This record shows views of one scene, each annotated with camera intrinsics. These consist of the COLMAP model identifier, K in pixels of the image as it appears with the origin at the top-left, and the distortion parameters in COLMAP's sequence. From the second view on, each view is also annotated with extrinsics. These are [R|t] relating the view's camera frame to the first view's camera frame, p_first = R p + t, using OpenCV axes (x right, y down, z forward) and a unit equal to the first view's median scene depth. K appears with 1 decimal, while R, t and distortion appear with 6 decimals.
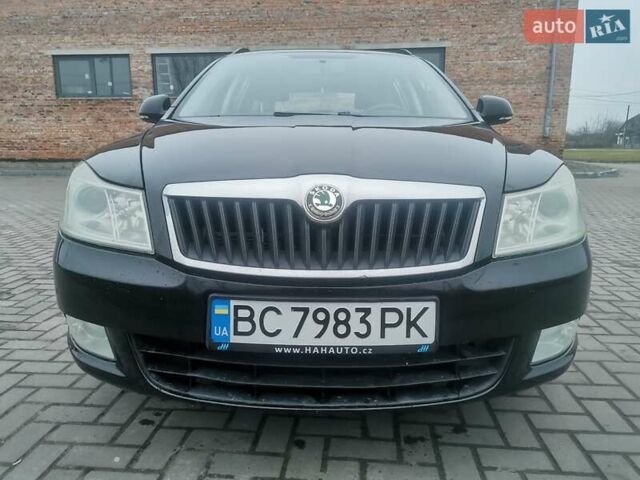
lens RADIAL K [[493.7, 0, 320.0], [0, 493.7, 240.0], [0, 0, 1]] dist [0.052346, -0.042766]
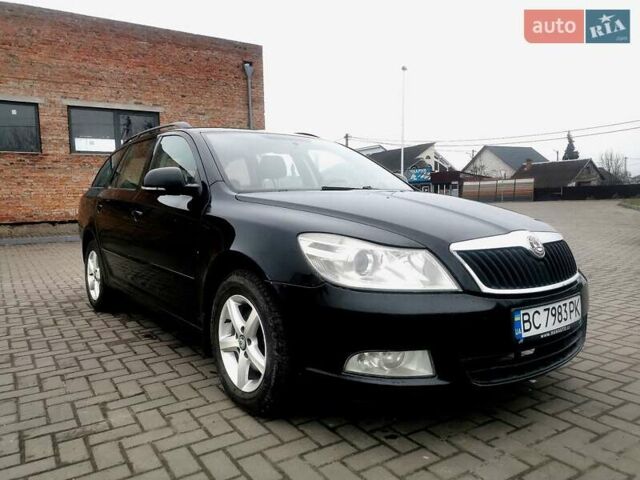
lens RADIAL K [[493.7, 0, 320.0], [0, 493.7, 240.0], [0, 0, 1]] dist [0.052346, -0.042766]
pose [[0.789388, -0.065861, 0.610351, -1.394665], [0.133404, 0.988873, -0.065829, -0.072111], [-0.599224, 0.133388, 0.789391, 0.068789]]
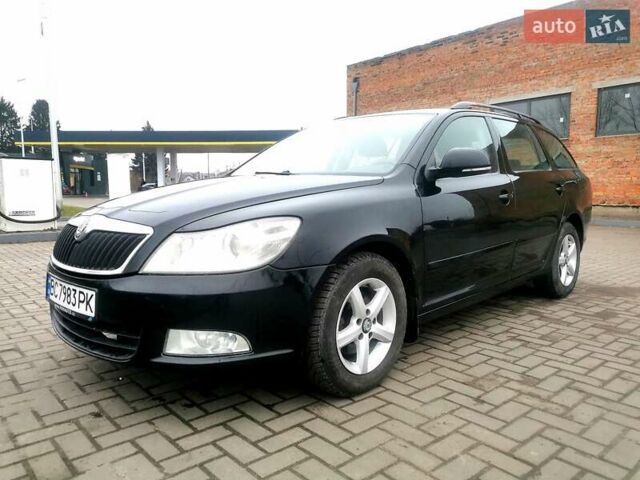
lens RADIAL K [[493.7, 0, 320.0], [0, 493.7, 240.0], [0, 0, 1]] dist [0.052346, -0.042766]
pose [[0.718584, 0.071956, -0.691708, 1.623038], [-0.130109, 0.990981, -0.032076, -0.079273], [0.683161, 0.113047, 0.721465, 0.237405]]
